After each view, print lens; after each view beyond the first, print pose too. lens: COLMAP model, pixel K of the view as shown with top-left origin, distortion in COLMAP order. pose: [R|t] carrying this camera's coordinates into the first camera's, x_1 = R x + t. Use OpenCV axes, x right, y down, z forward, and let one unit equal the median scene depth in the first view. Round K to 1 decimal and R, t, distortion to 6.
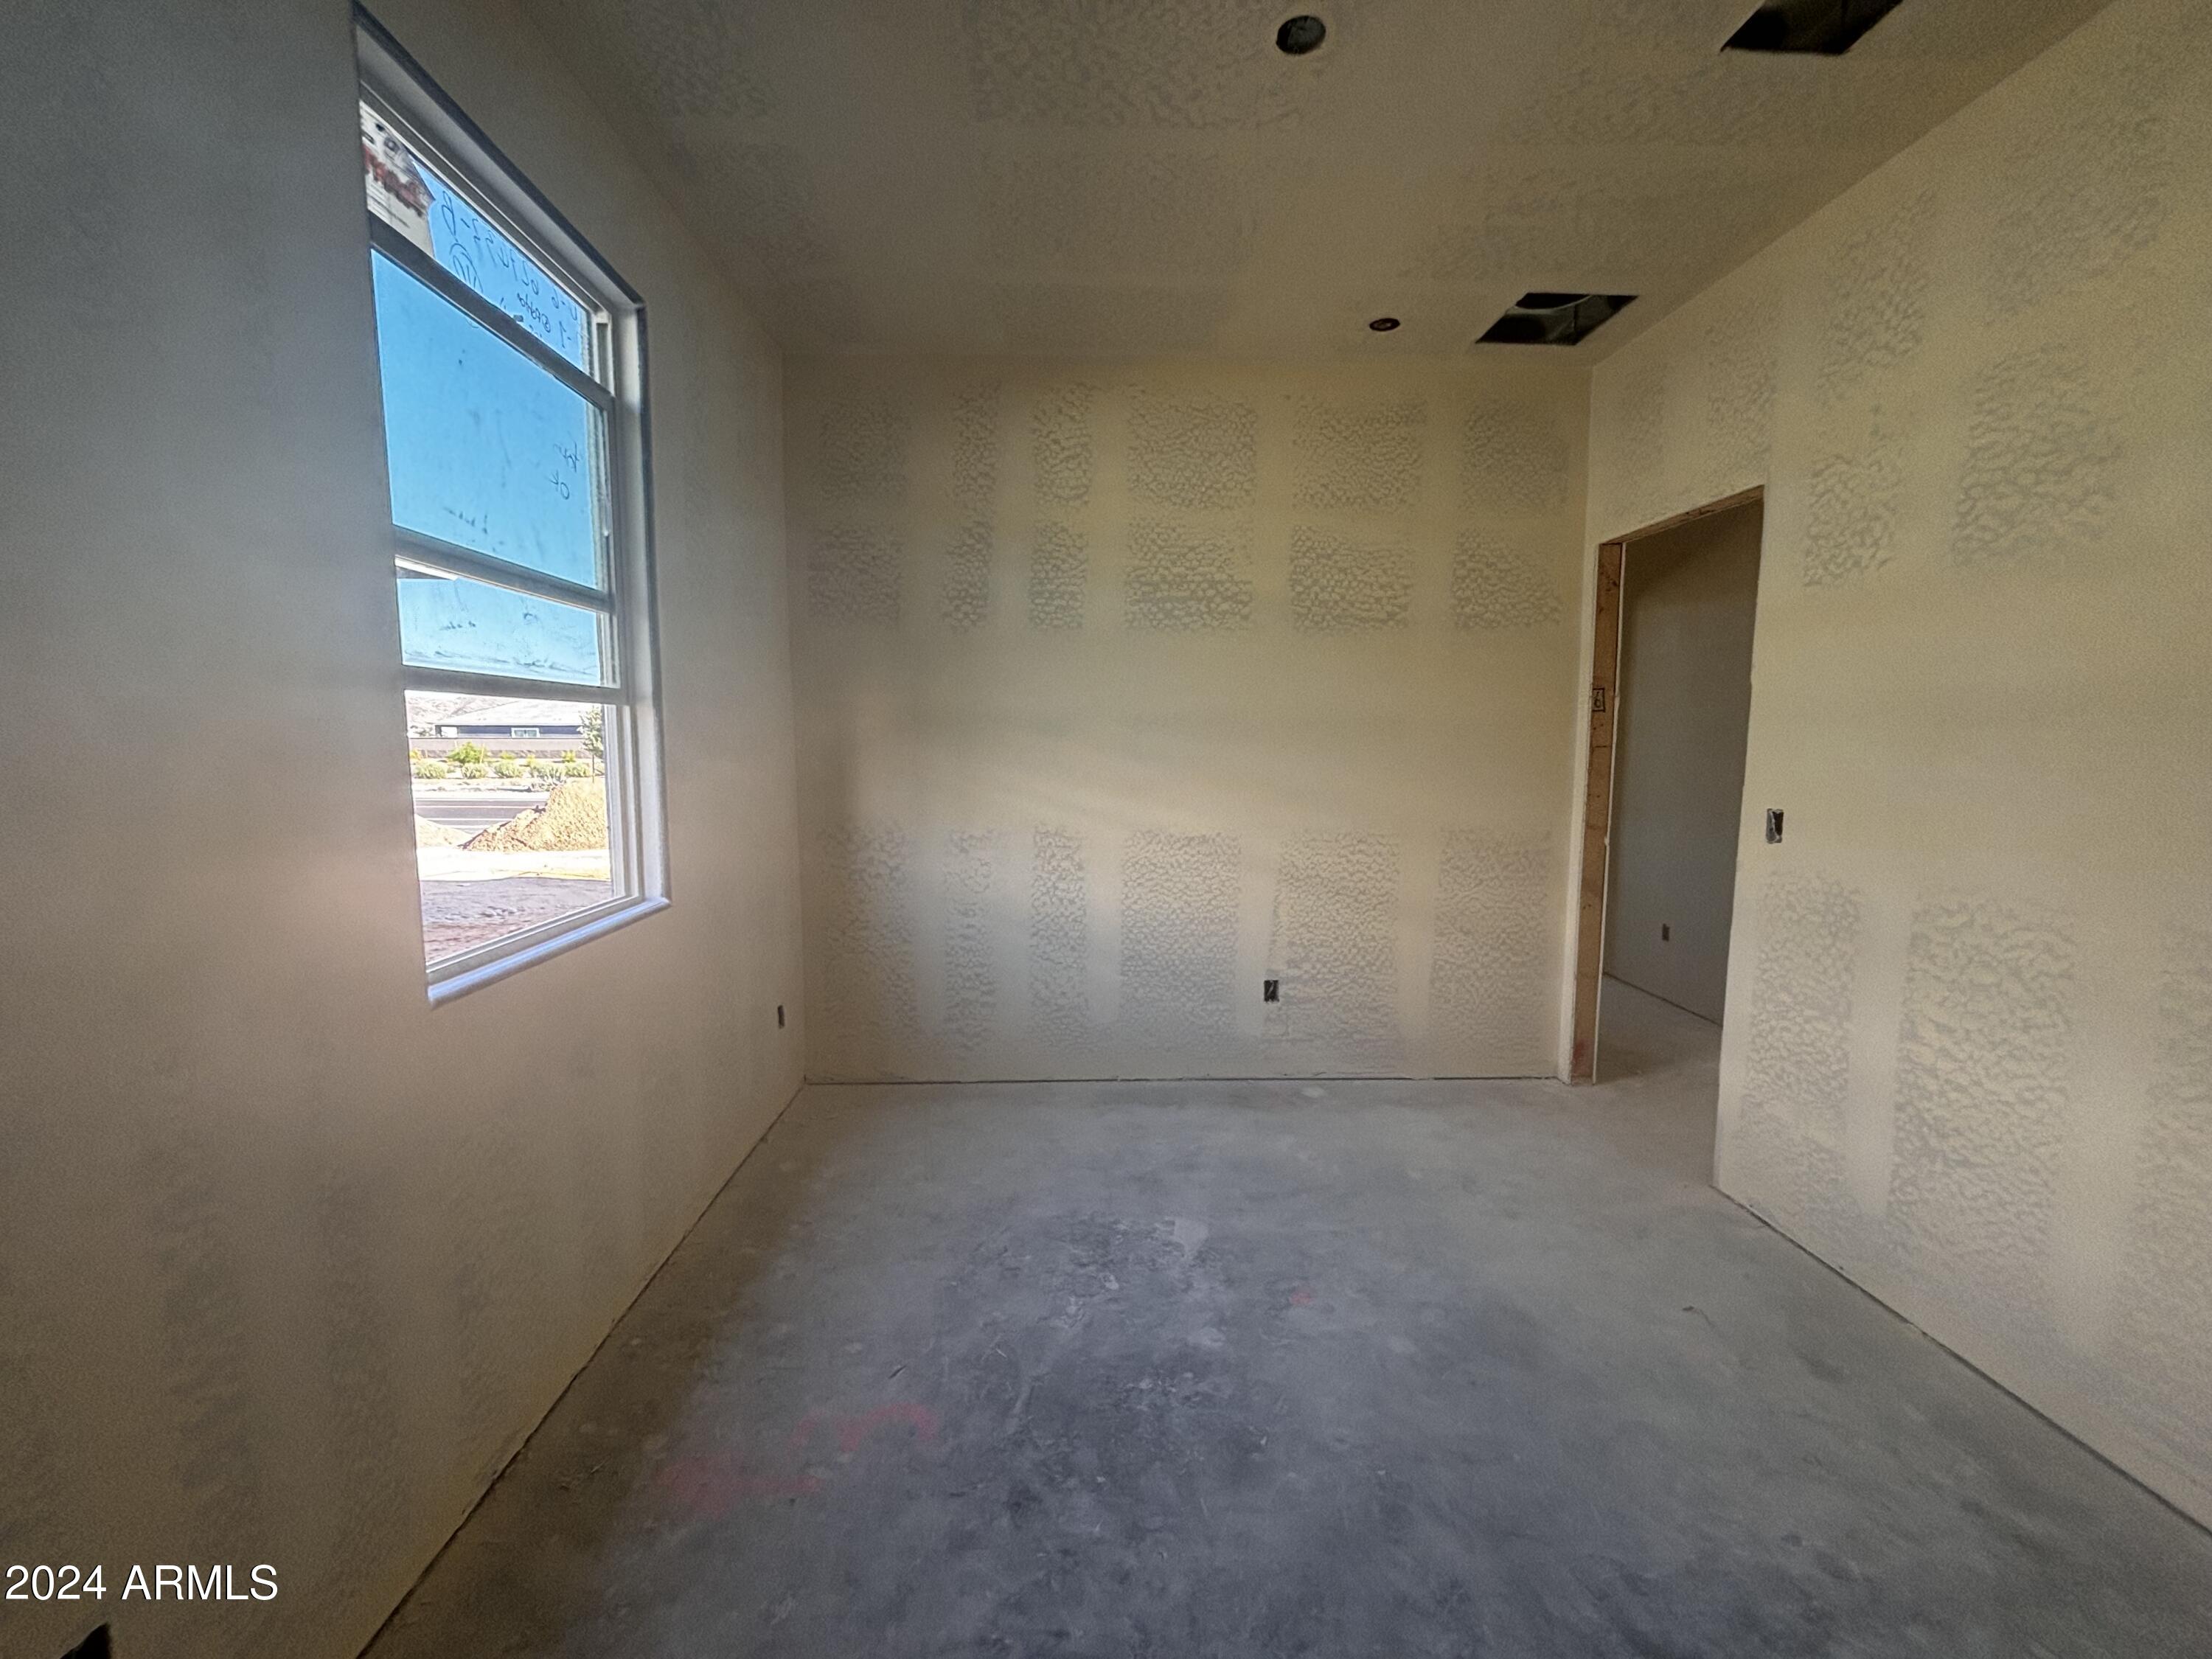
lens RADIAL K [[890.3, 0, 1106.0], [0, 890.3, 829.5], [0, 0, 1]] dist [0.000964, 0.000092]
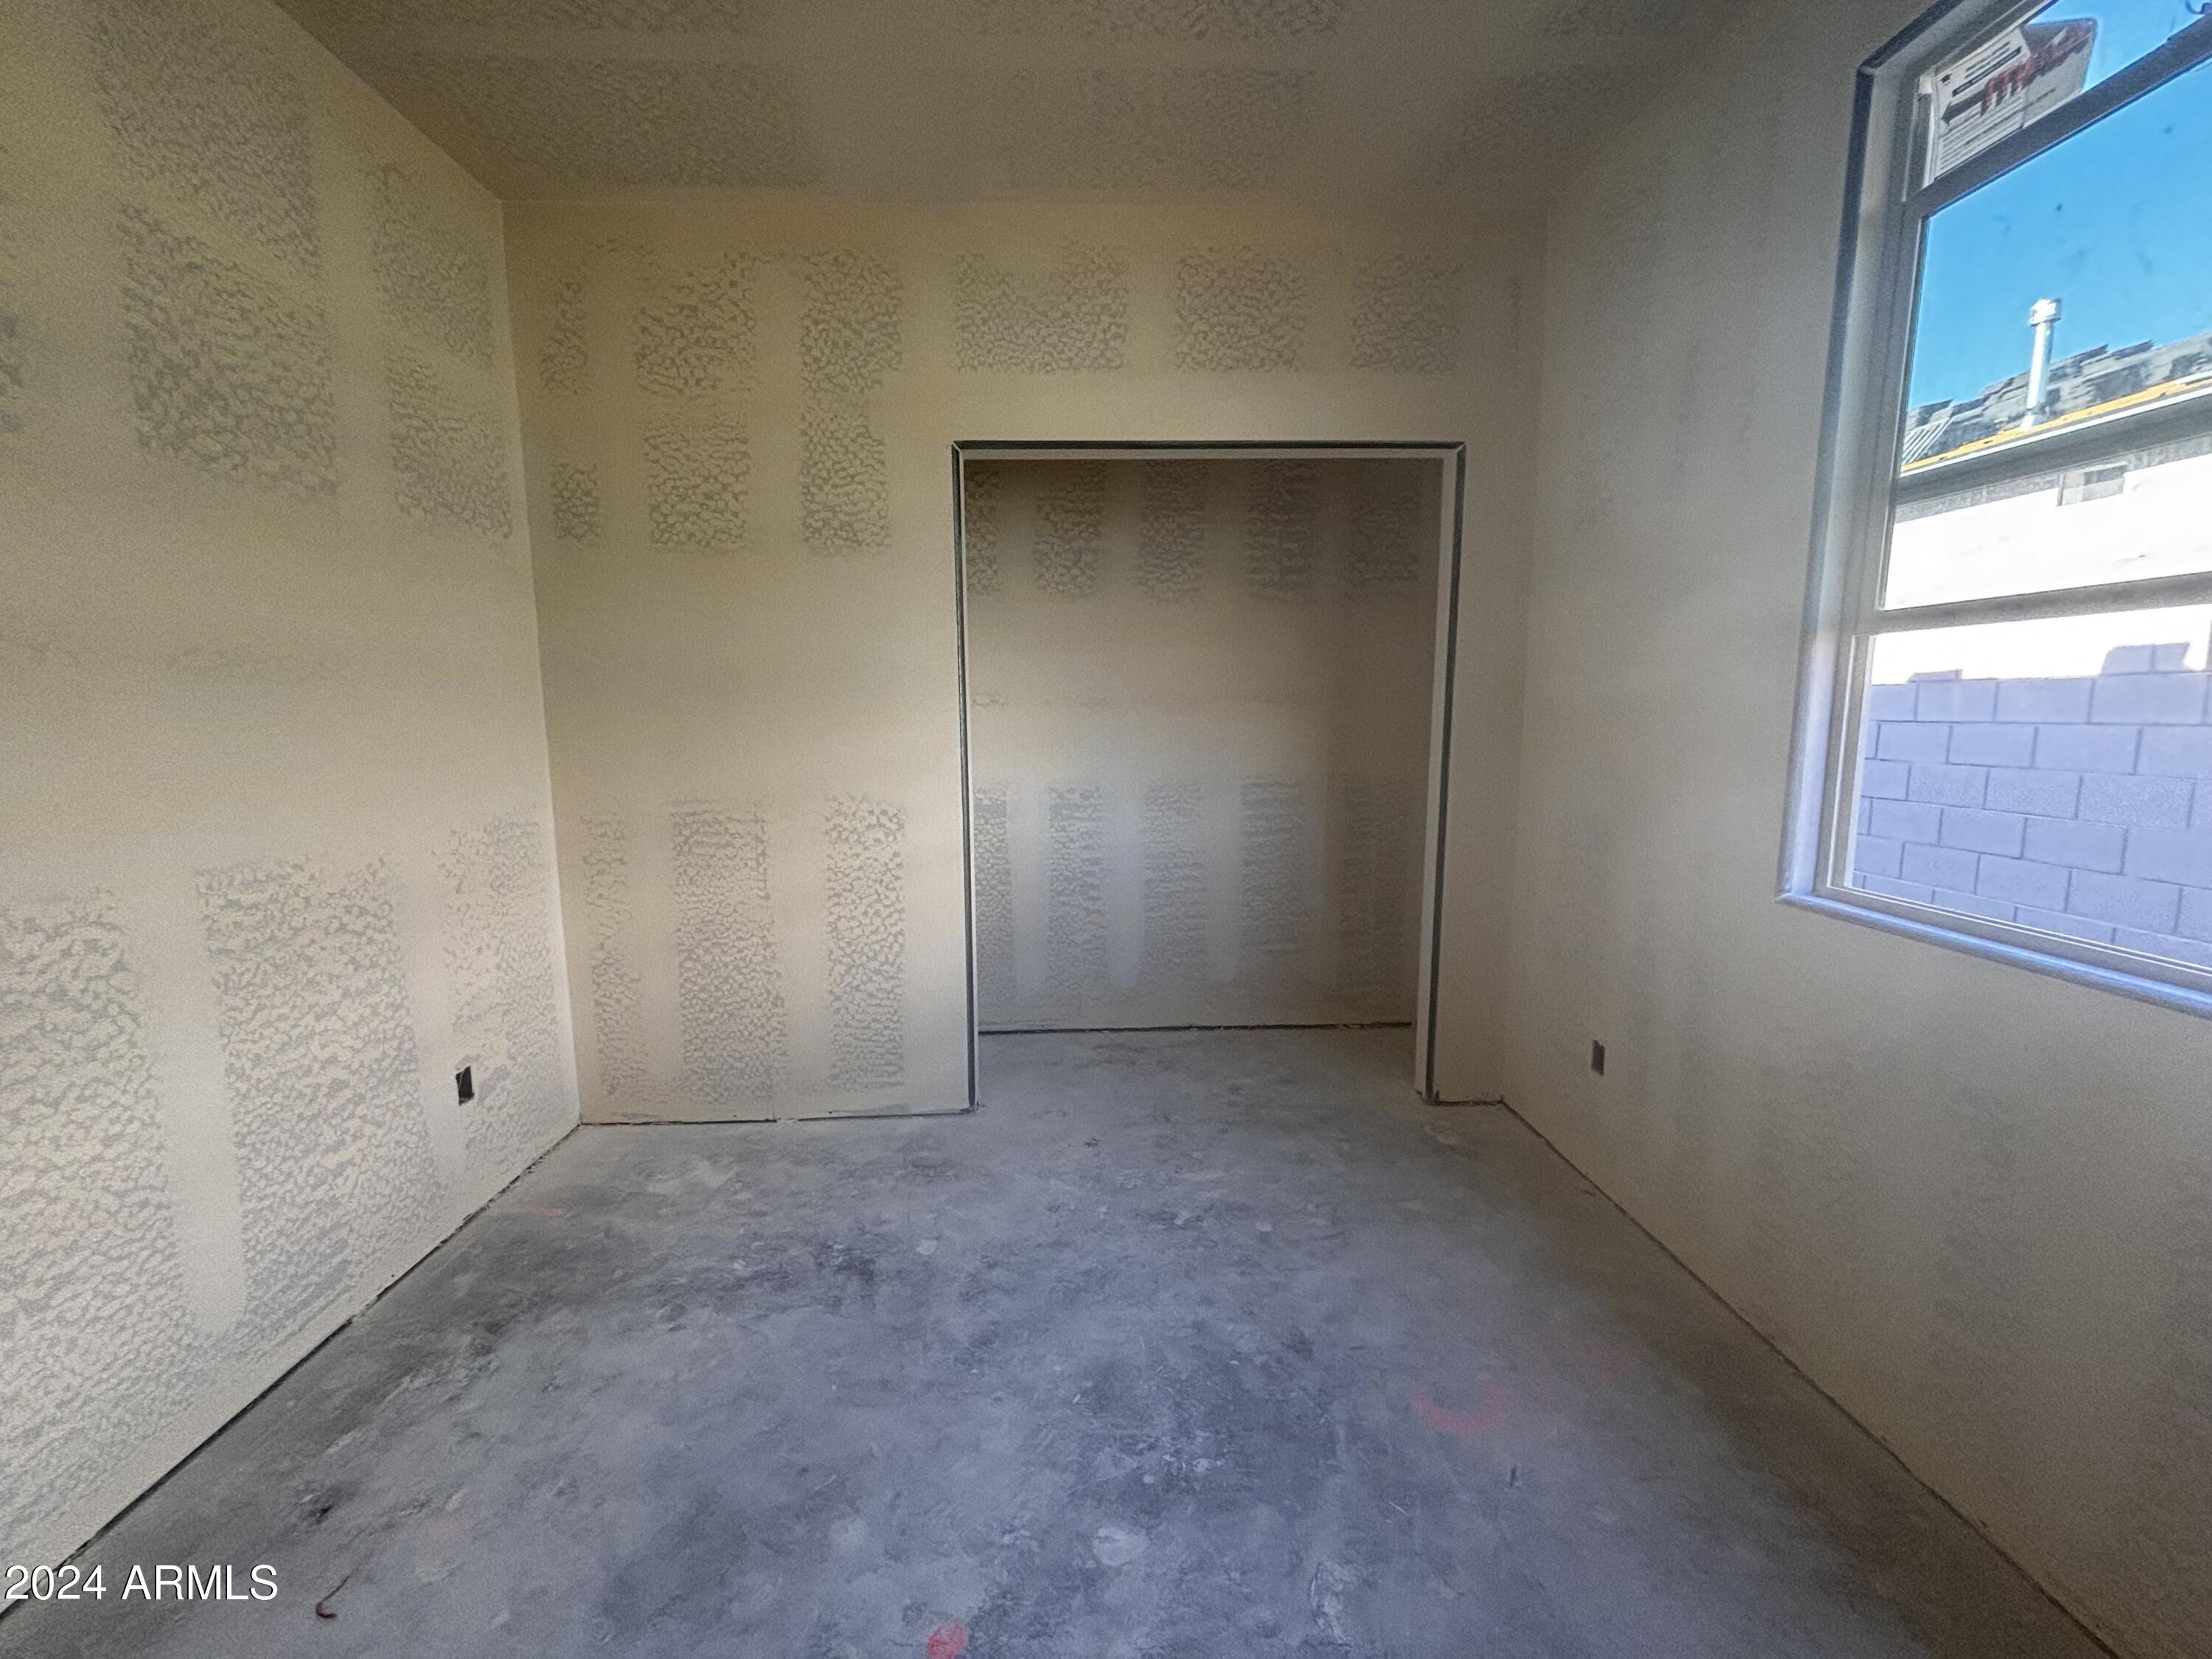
lens RADIAL K [[890.3, 0, 1106.0], [0, 890.3, 829.5], [0, 0, 1]] dist [0.000964, 0.000092]
pose [[-0.999985, 0.005028, 0.002175, 0.134248], [0.005402, 0.971246, 0.238017, -0.155384], [-0.000916, 0.238025, -0.971259, 1.742324]]
